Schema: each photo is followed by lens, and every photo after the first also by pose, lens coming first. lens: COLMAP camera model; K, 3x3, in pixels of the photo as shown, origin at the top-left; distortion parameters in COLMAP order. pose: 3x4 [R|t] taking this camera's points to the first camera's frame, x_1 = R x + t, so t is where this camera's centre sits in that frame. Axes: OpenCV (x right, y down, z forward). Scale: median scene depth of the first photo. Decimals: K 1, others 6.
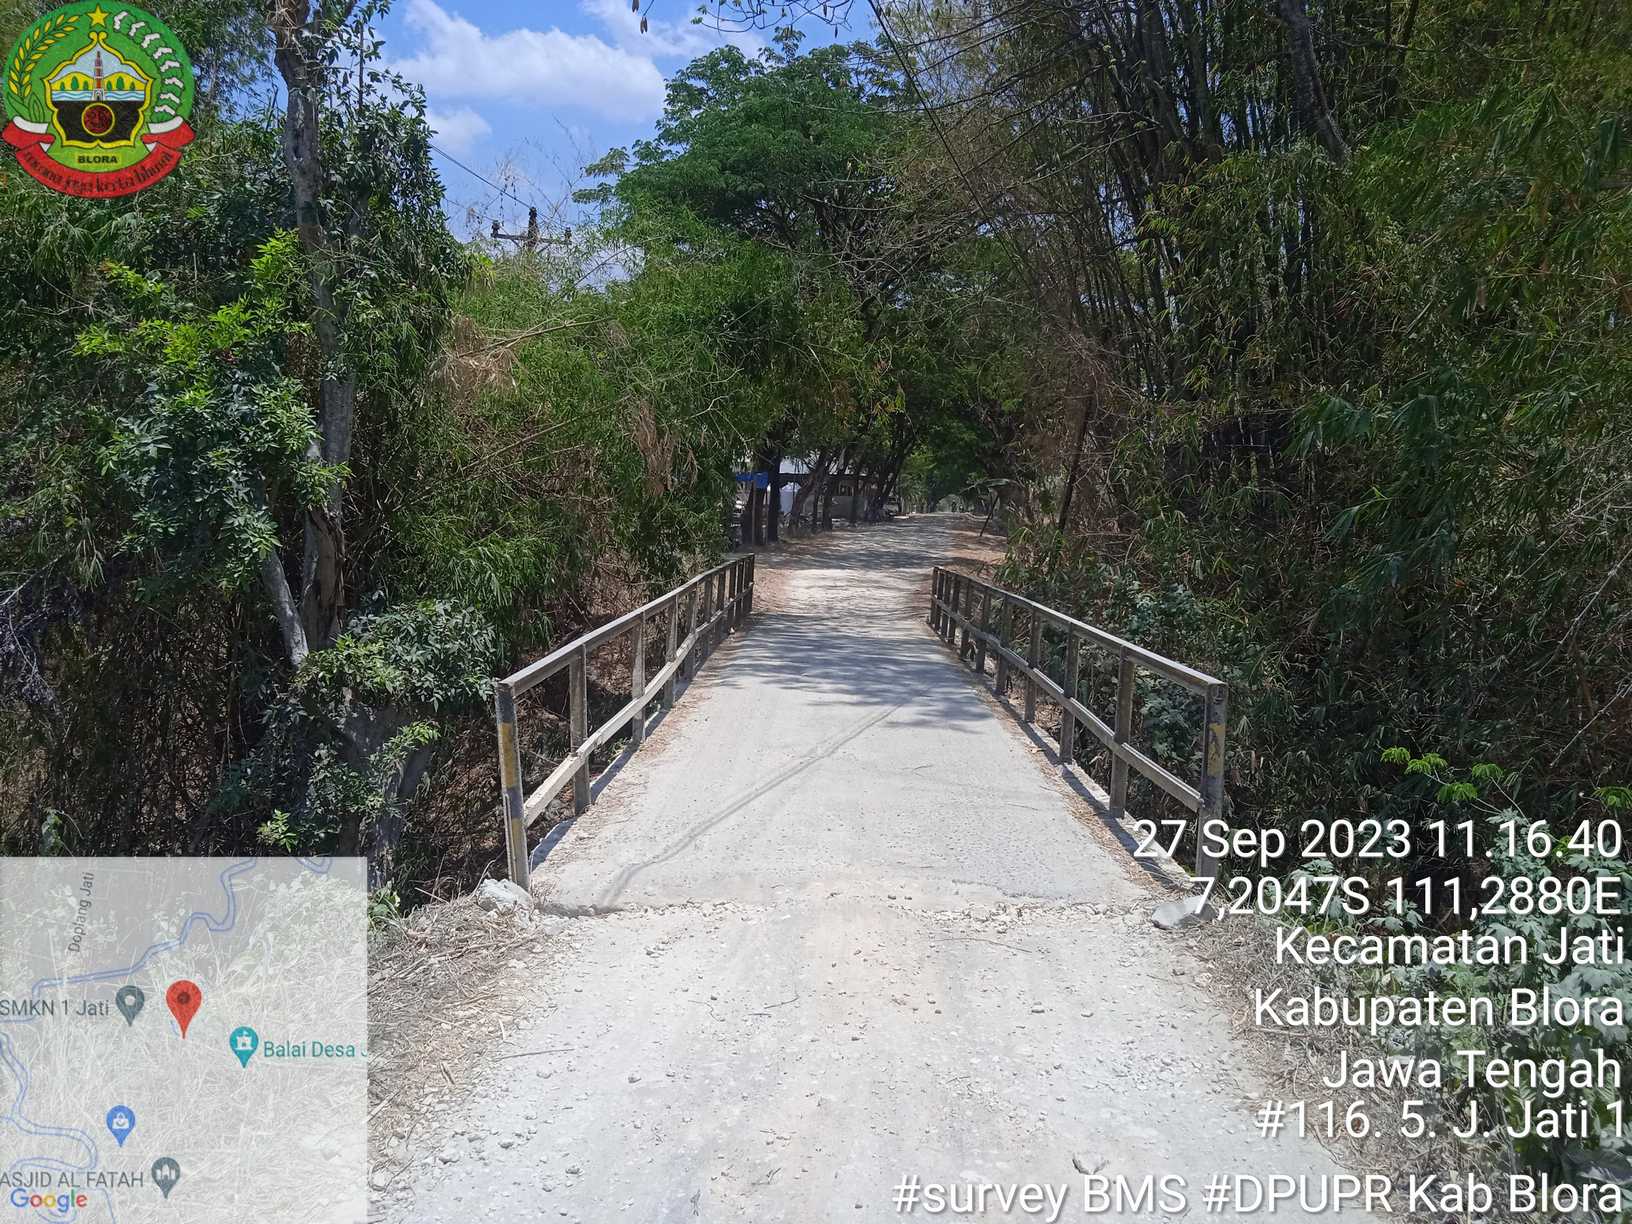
lens RADIAL K [[1302.1, 0, 832.0], [0, 1302.1, 618.4], [0, 0, 1]] dist [0.038114, -0.033738]
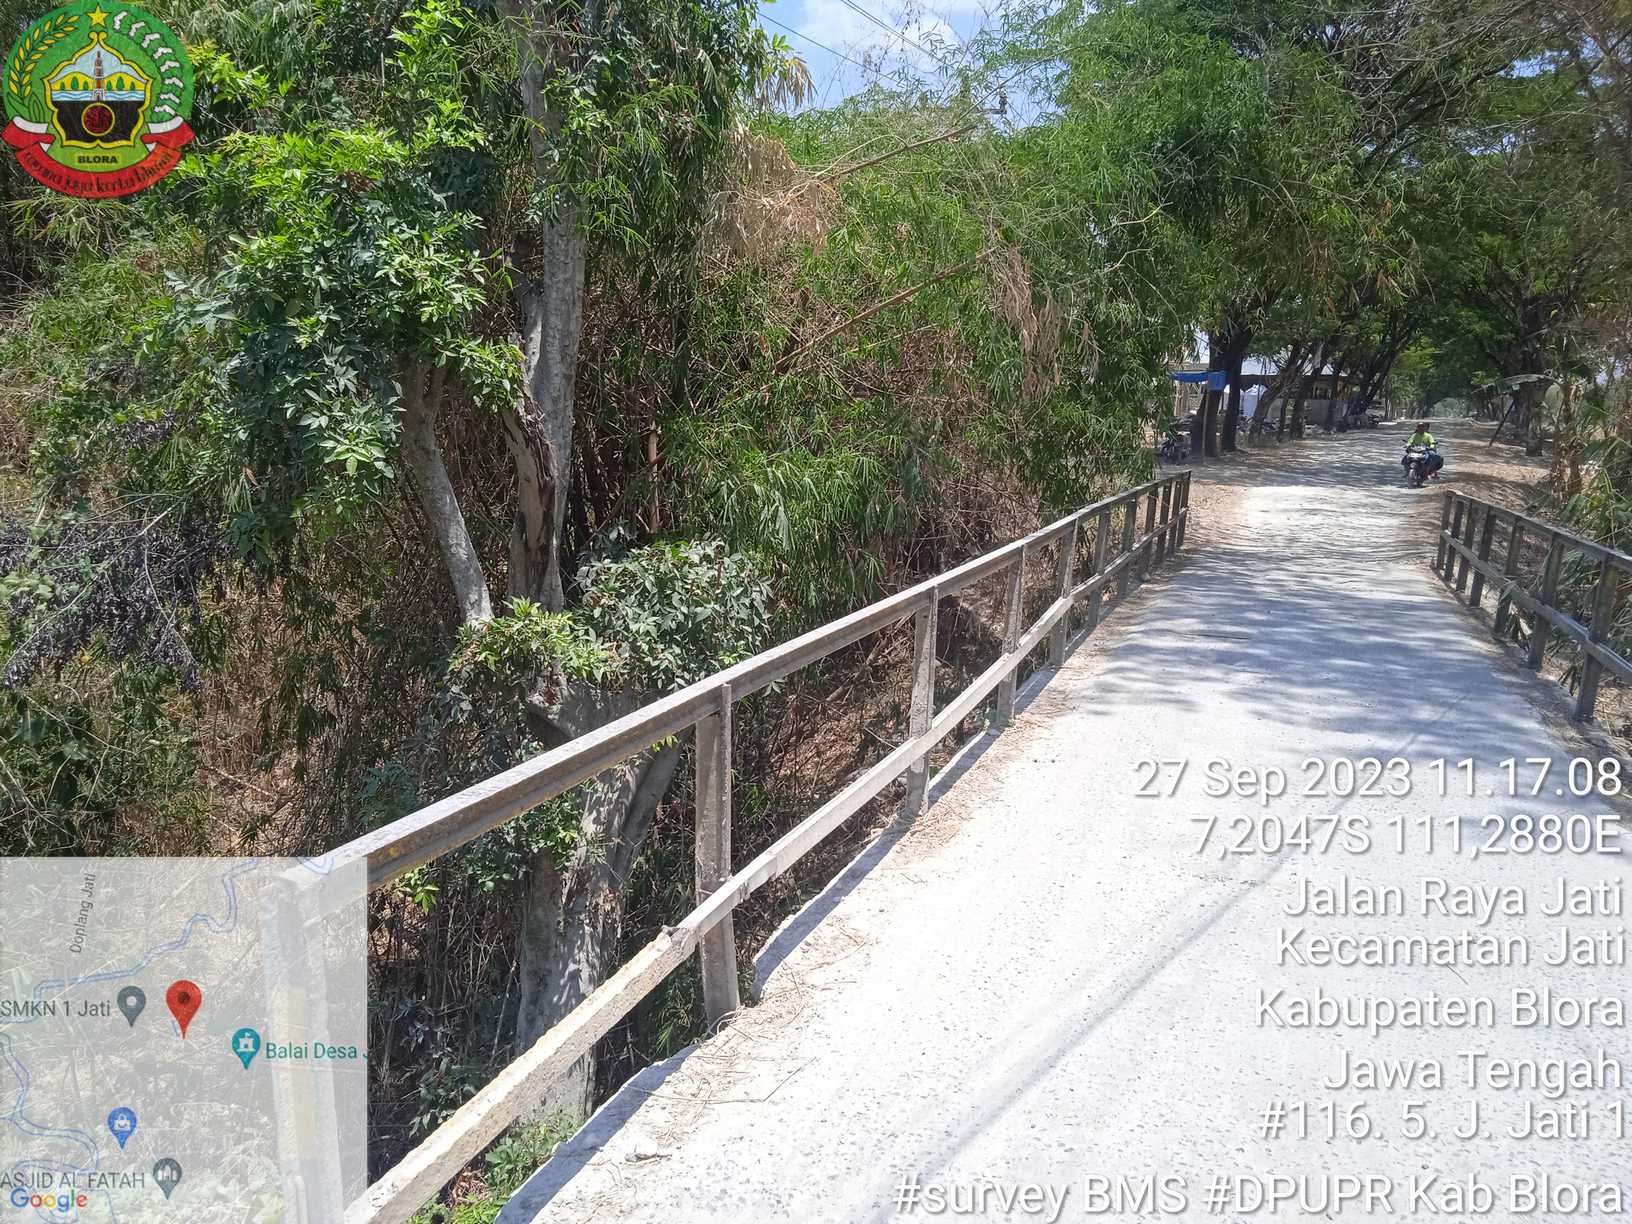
lens RADIAL K [[1302.1, 0, 818.5], [0, 1302.1, 614.5], [0, 0, 1]] dist [0.038114, -0.033738]
pose [[0.938828, 0.049071, -0.340871, 0.002574], [-0.026159, 0.997098, 0.071494, -0.022866], [0.343390, -0.058203, 0.937388, 0.307438]]
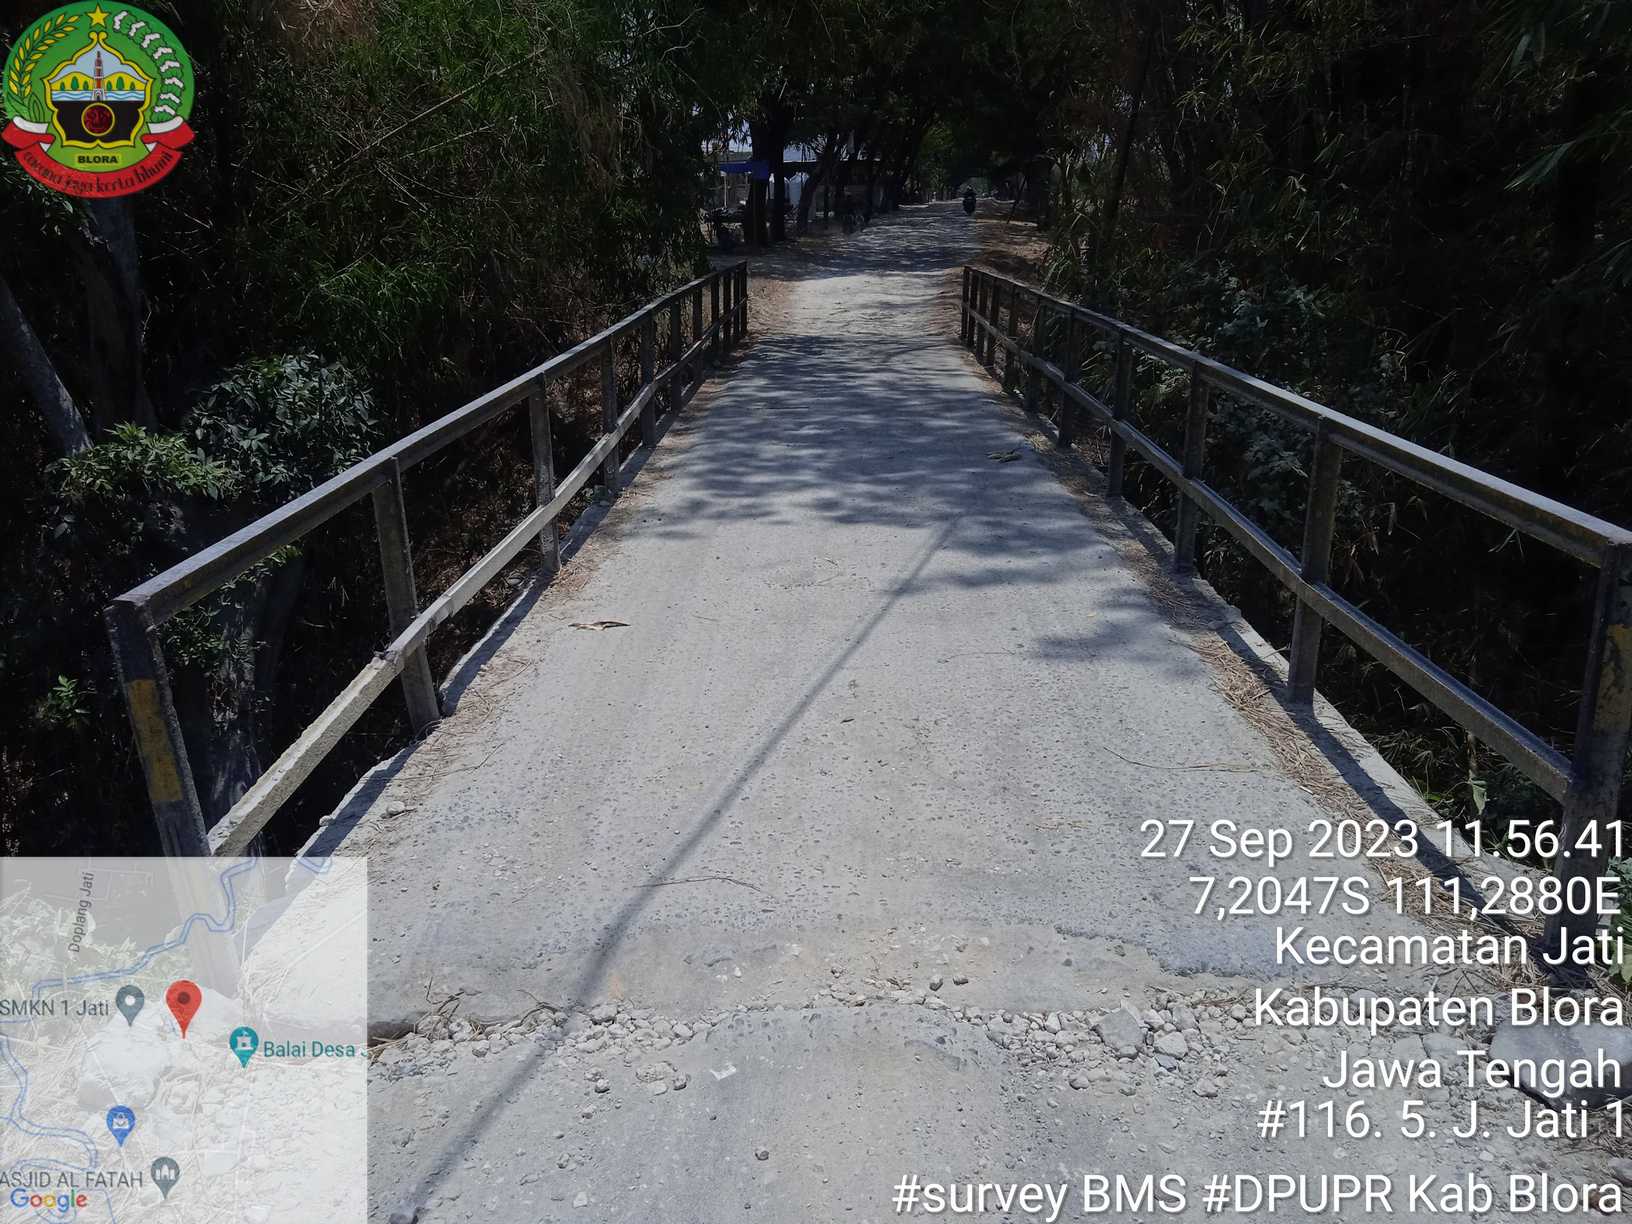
lens RADIAL K [[1302.1, 0, 813.9], [0, 1302.1, 612.9], [0, 0, 1]] dist [0.038114, -0.033738]
pose [[0.998535, -0.039238, -0.037255, 0.009095], [0.046454, 0.974734, 0.218485, -0.017473], [0.027741, -0.219896, 0.975129, 0.229523]]
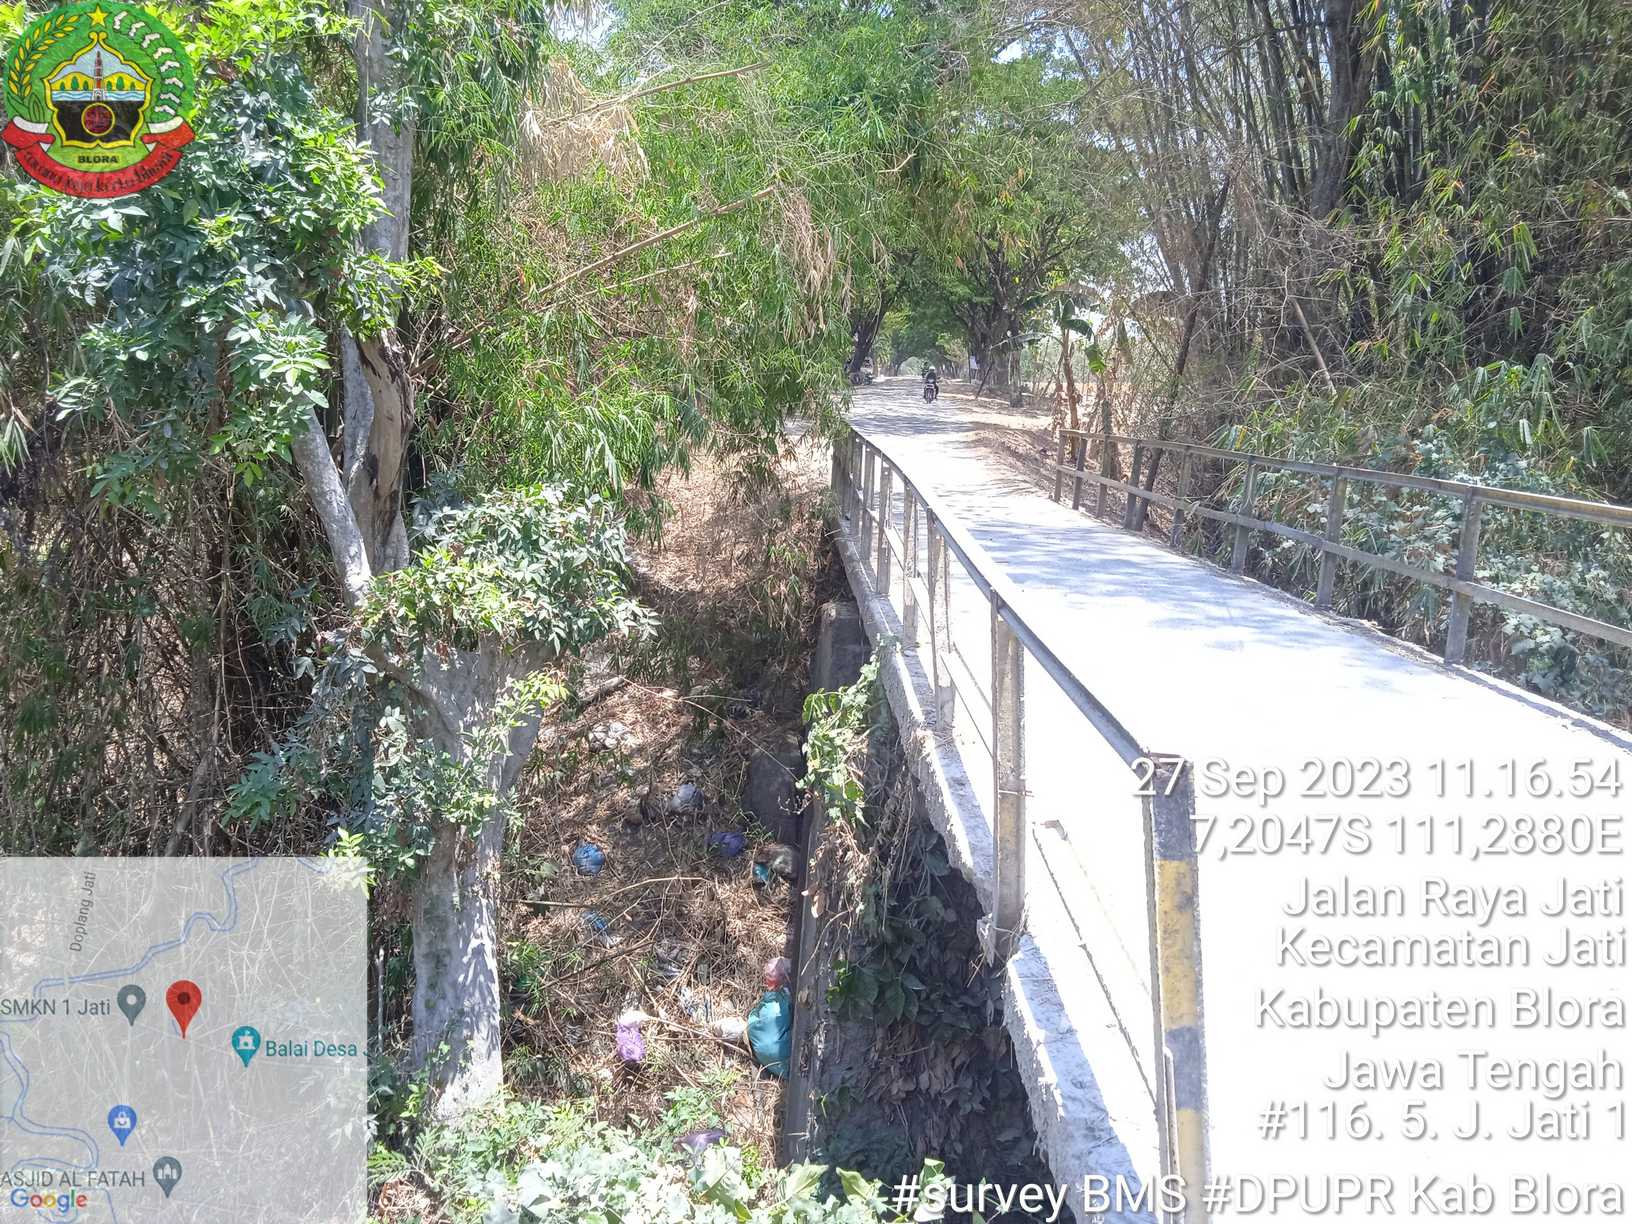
lens RADIAL K [[1302.1, 0, 814.3], [0, 1302.1, 622.8], [0, 0, 1]] dist [0.038114, -0.033738]
pose [[0.999832, -0.007054, 0.016898, -0.150062], [0.005239, 0.994444, 0.105134, -0.010976], [-0.017546, -0.105028, 0.994314, 0.279332]]
